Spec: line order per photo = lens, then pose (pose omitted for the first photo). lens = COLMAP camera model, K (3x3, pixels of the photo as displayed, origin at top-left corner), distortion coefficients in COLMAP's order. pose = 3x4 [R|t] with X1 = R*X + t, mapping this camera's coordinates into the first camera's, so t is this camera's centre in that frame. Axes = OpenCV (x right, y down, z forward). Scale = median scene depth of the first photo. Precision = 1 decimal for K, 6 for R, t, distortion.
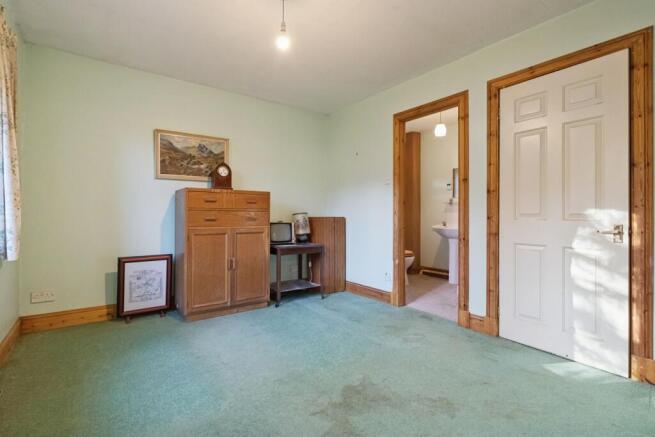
lens RADIAL K [[315.5, 0, 337.4], [0, 315.5, 217.4], [0, 0, 1]] dist [-0.006022, 0.002357]
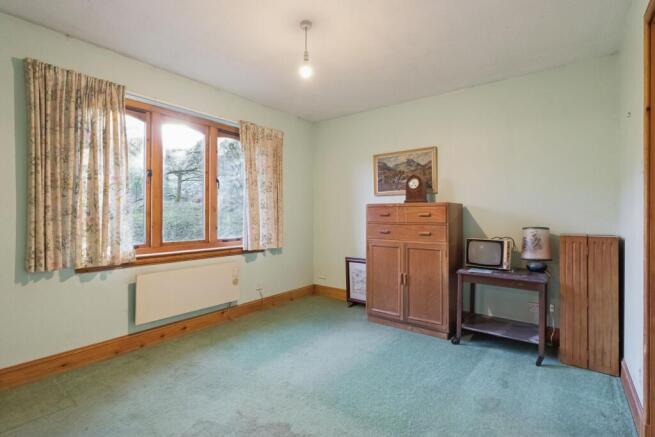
lens RADIAL K [[315.5, 0, 313.8], [0, 315.5, 217.4], [0, 0, 1]] dist [-0.006022, 0.002357]
pose [[0.239047, 0.006082, -0.970989, 0.502502], [-0.005751, 0.999972, 0.004848, -0.042594], [0.970991, 0.004426, 0.239075, 0.450568]]
